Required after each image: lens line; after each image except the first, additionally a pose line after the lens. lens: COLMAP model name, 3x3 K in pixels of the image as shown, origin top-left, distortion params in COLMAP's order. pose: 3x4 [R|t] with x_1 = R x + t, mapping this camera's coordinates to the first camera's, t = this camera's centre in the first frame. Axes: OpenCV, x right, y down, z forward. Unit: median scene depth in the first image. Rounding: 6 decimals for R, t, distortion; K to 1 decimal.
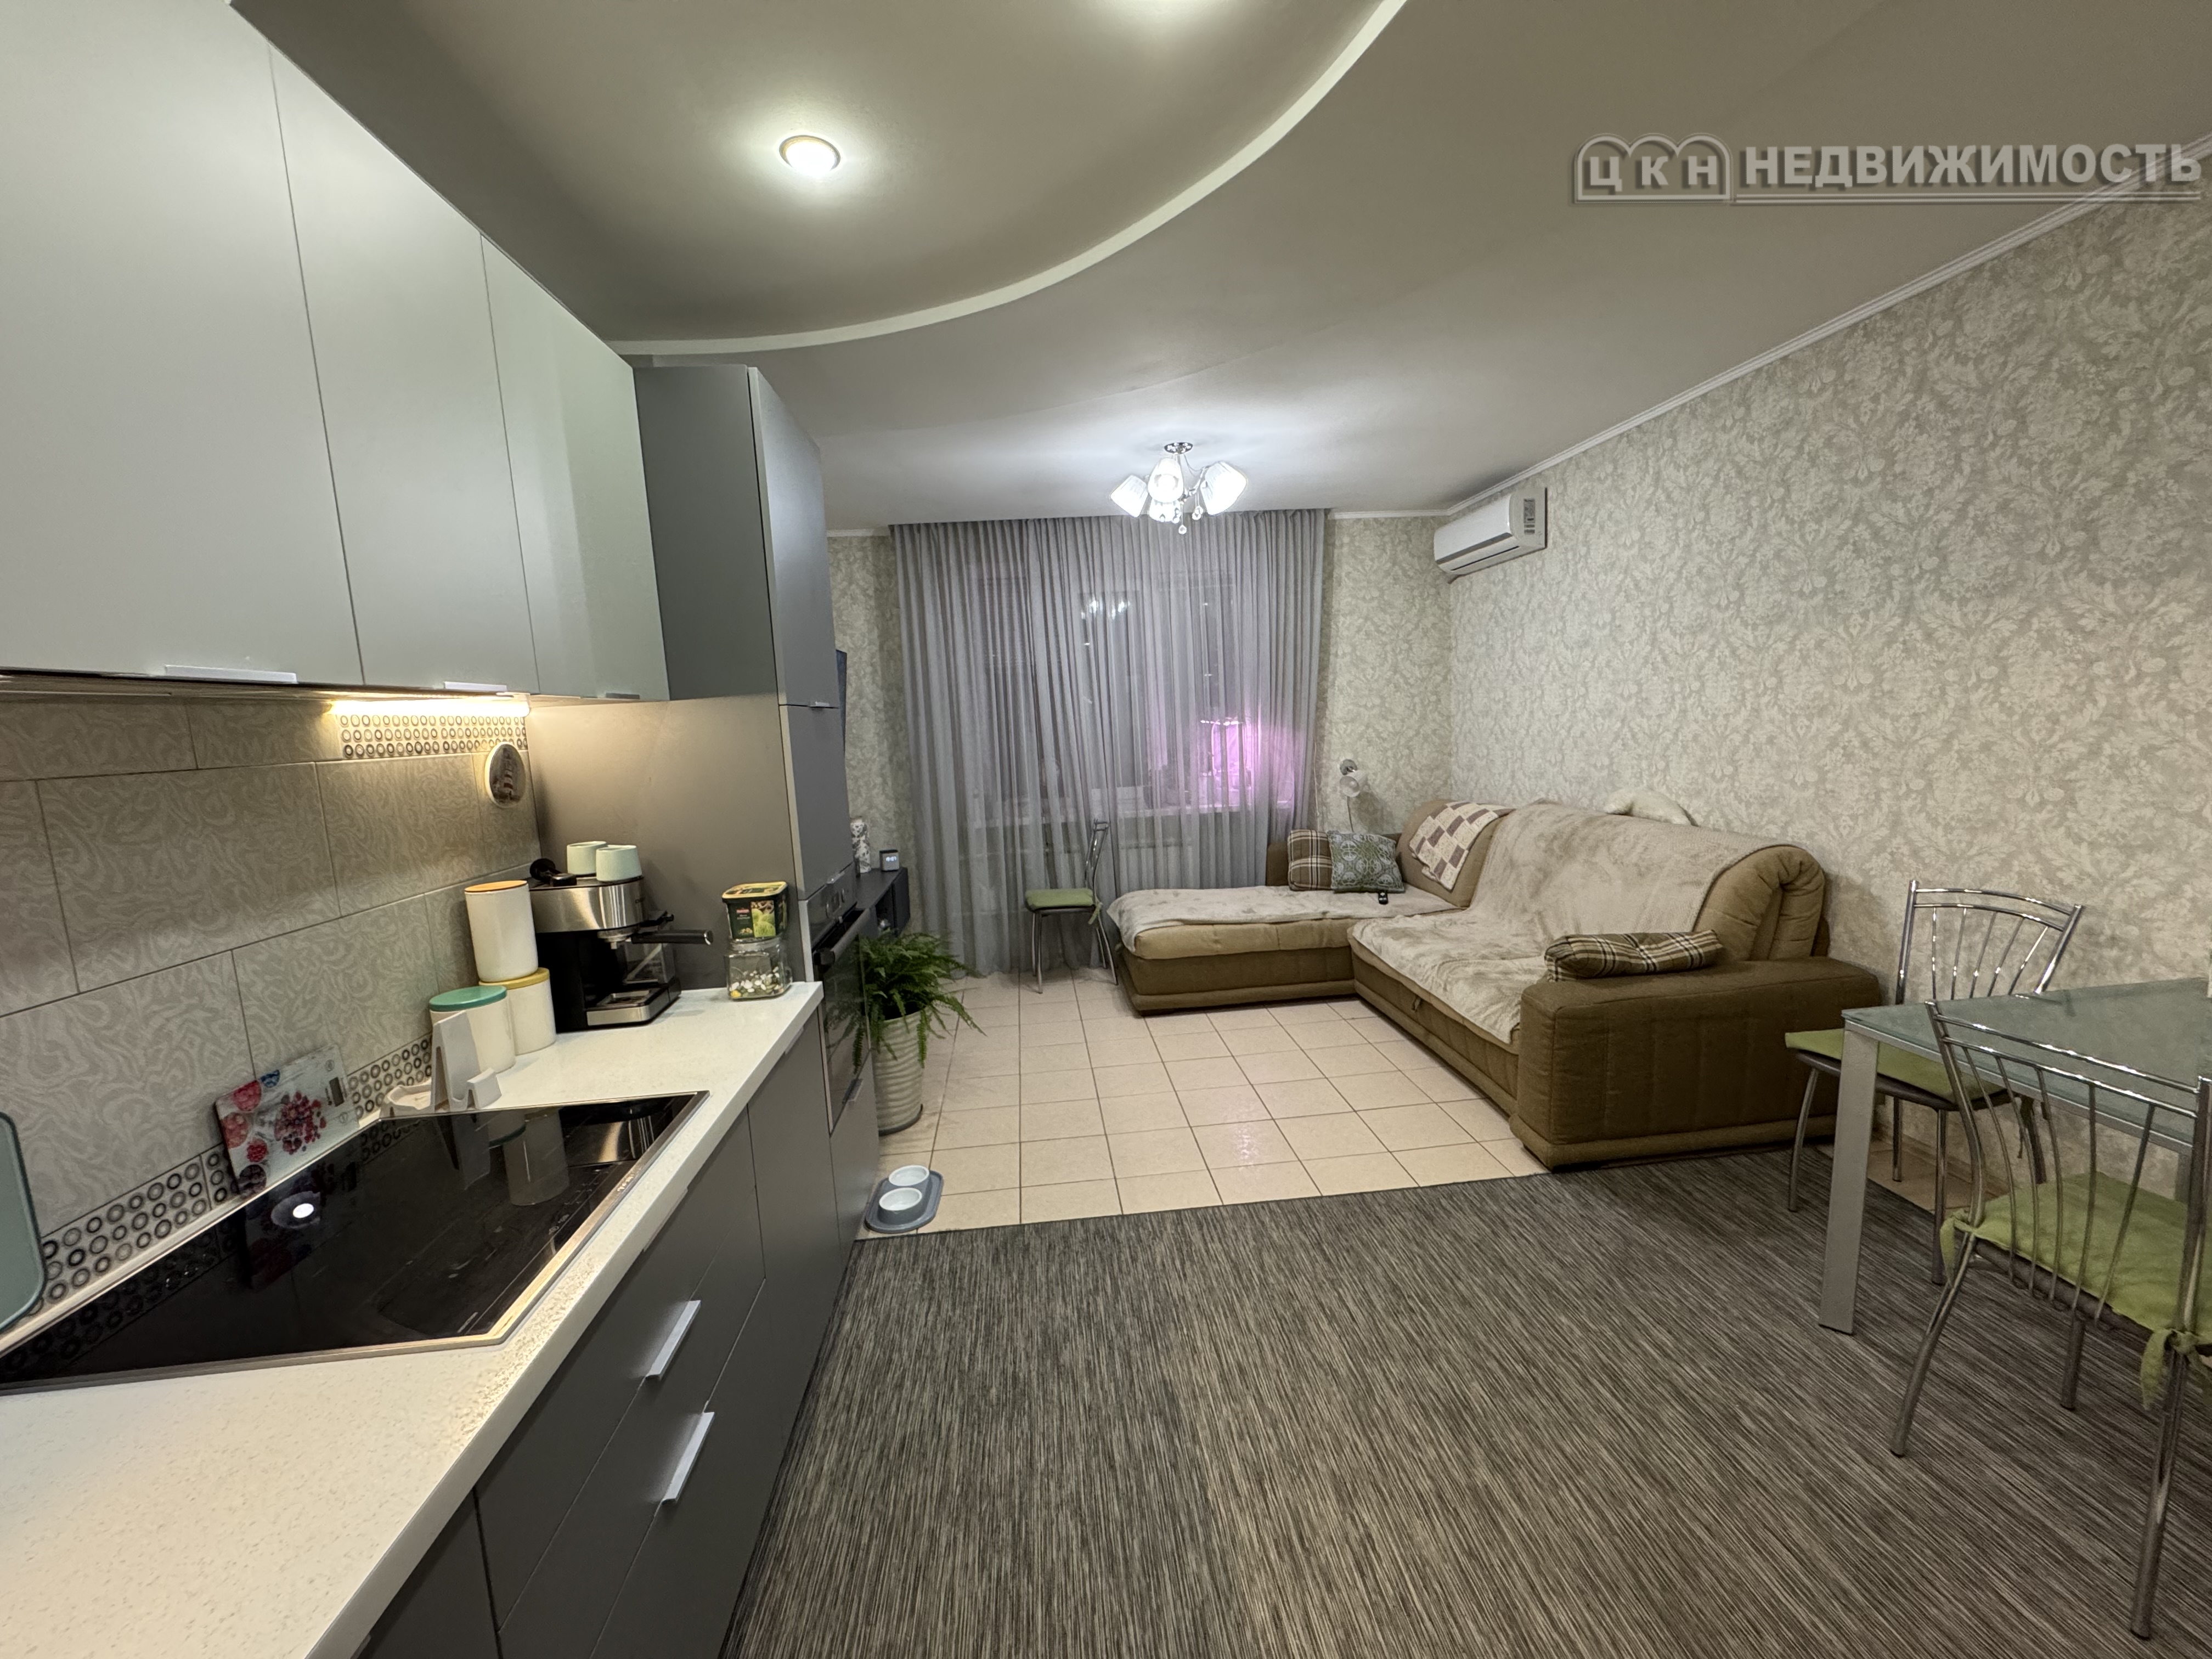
lens RADIAL K [[861.3, 0, 1096.8], [0, 861.3, 822.1], [0, 0, 1]] dist [-0.001098, 0.000191]
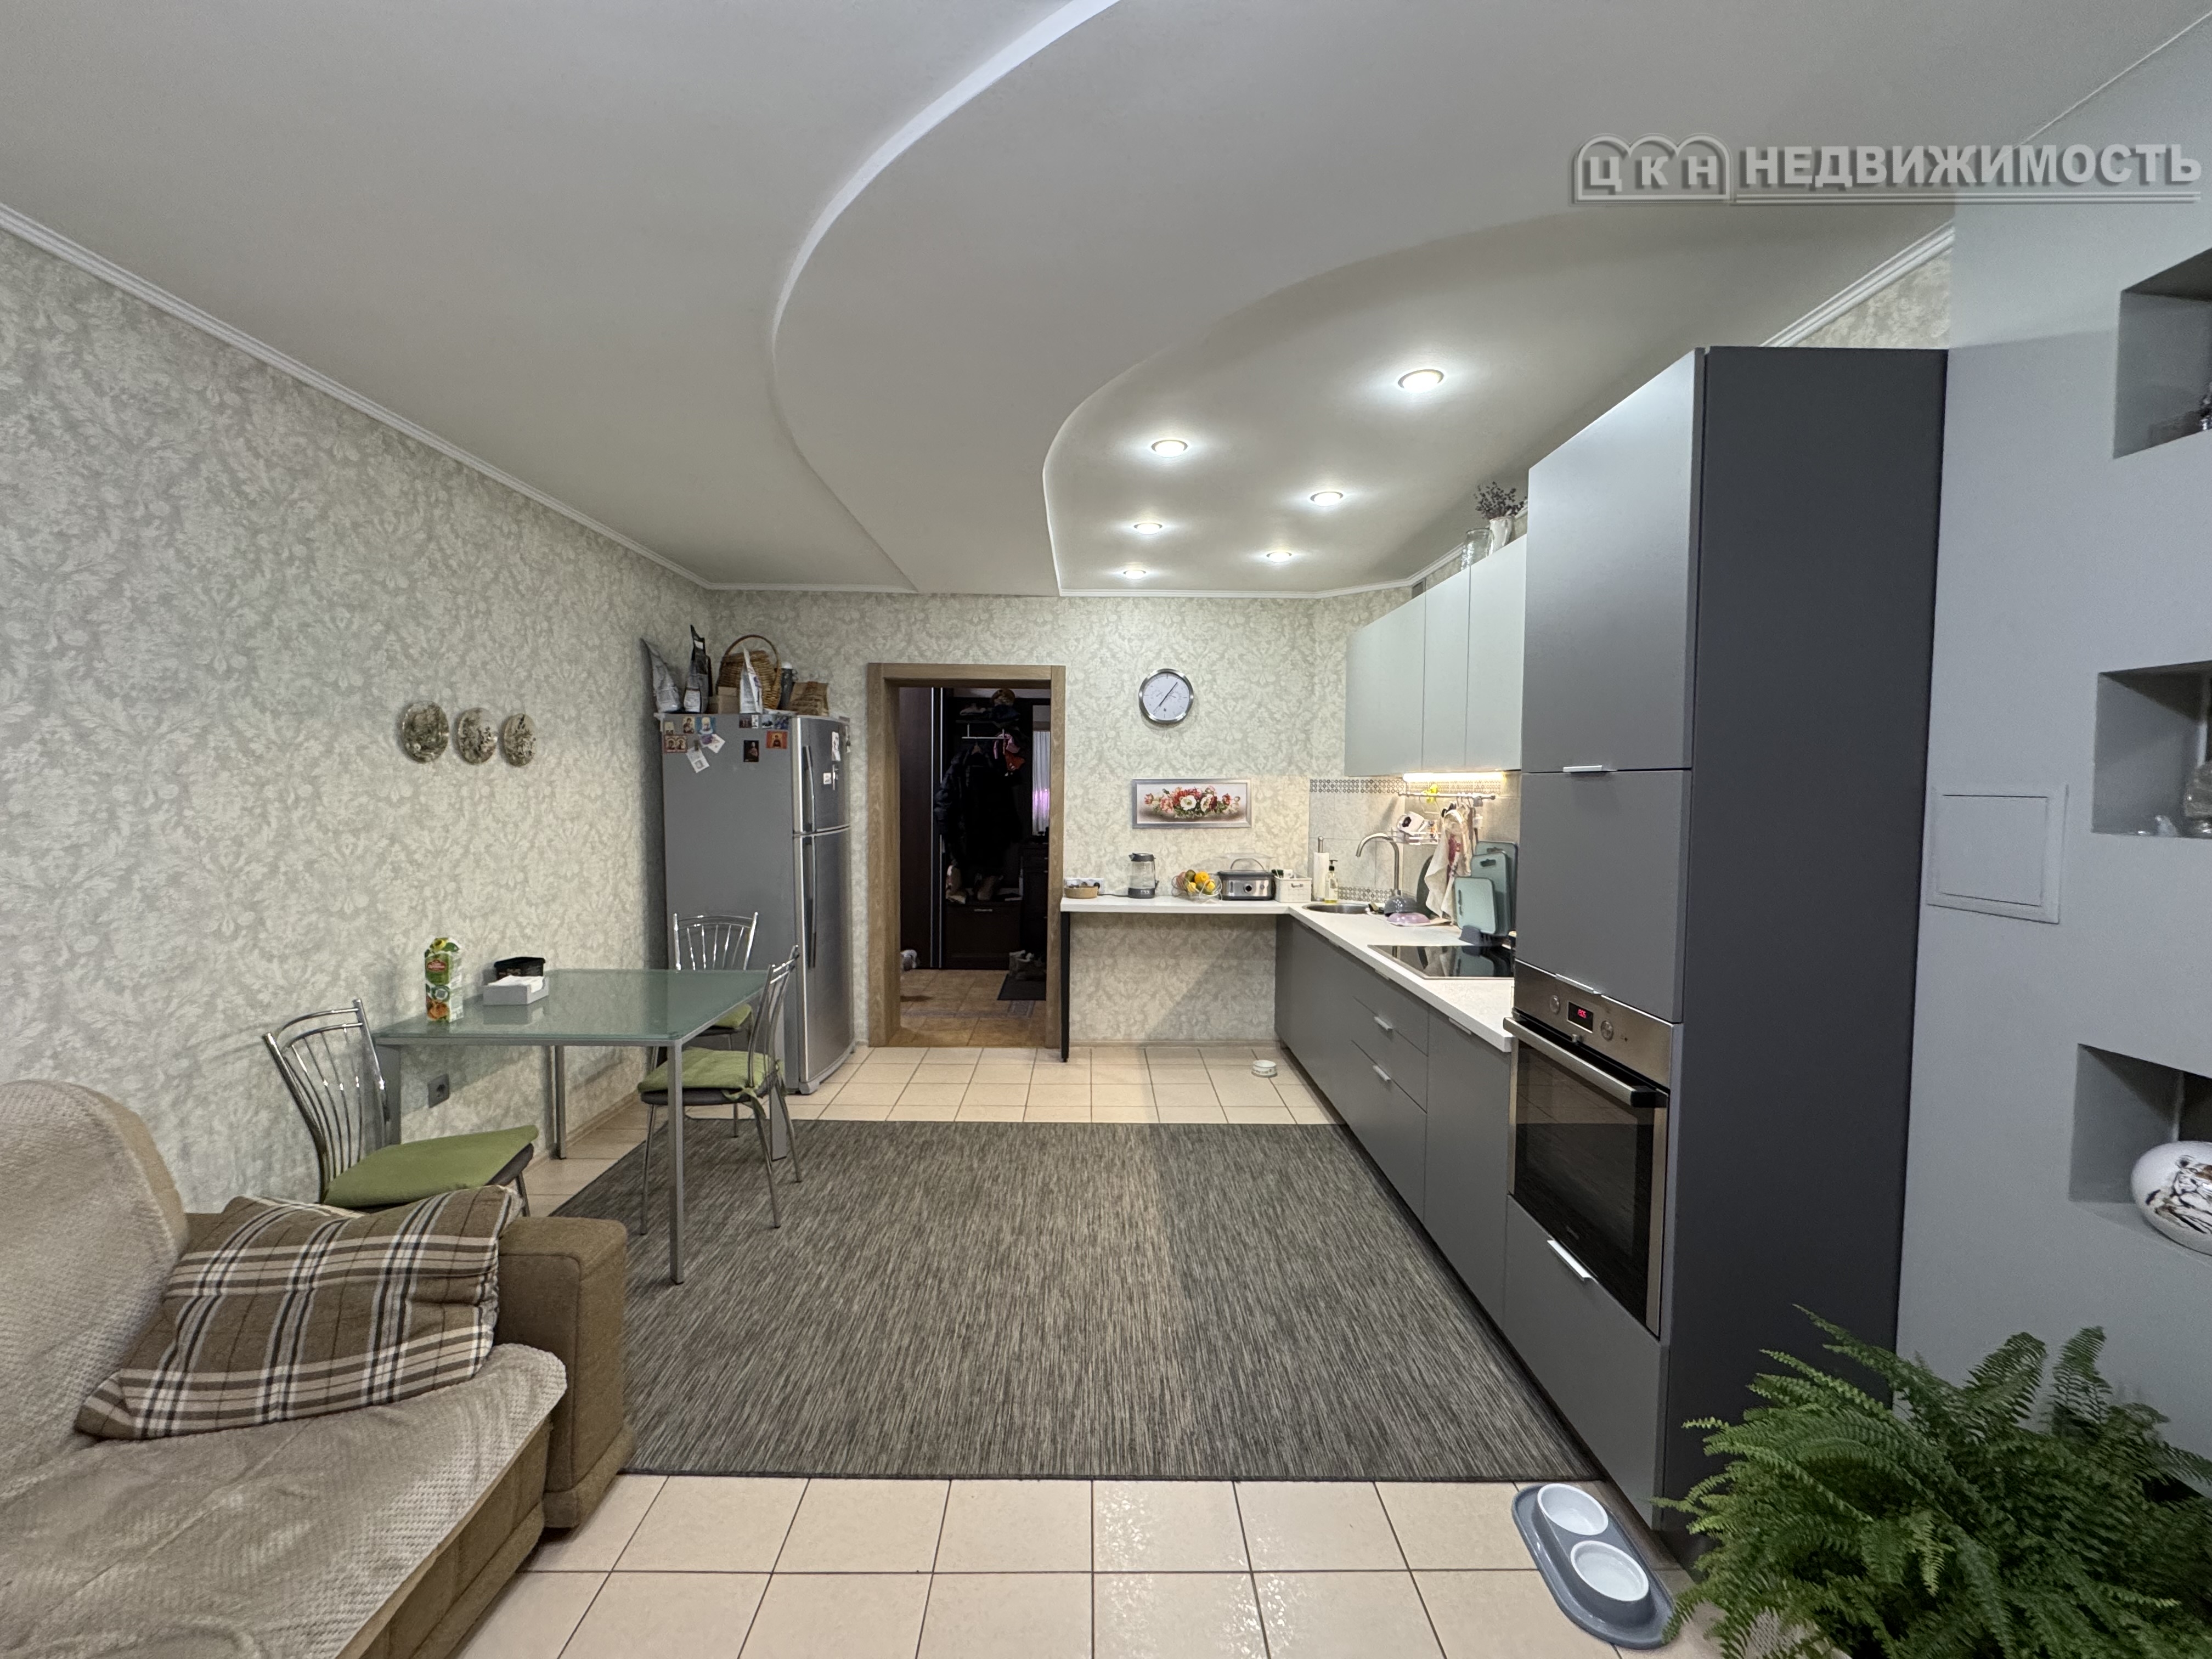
lens RADIAL K [[861.3, 0, 1109.1], [0, 861.3, 831.8], [0, 0, 1]] dist [-0.001098, 0.000191]
pose [[-0.996913, 0.040383, 0.067335, 0.071552], [0.051504, 0.983643, 0.172609, -0.239220], [-0.059263, 0.175544, -0.982686, 1.825900]]
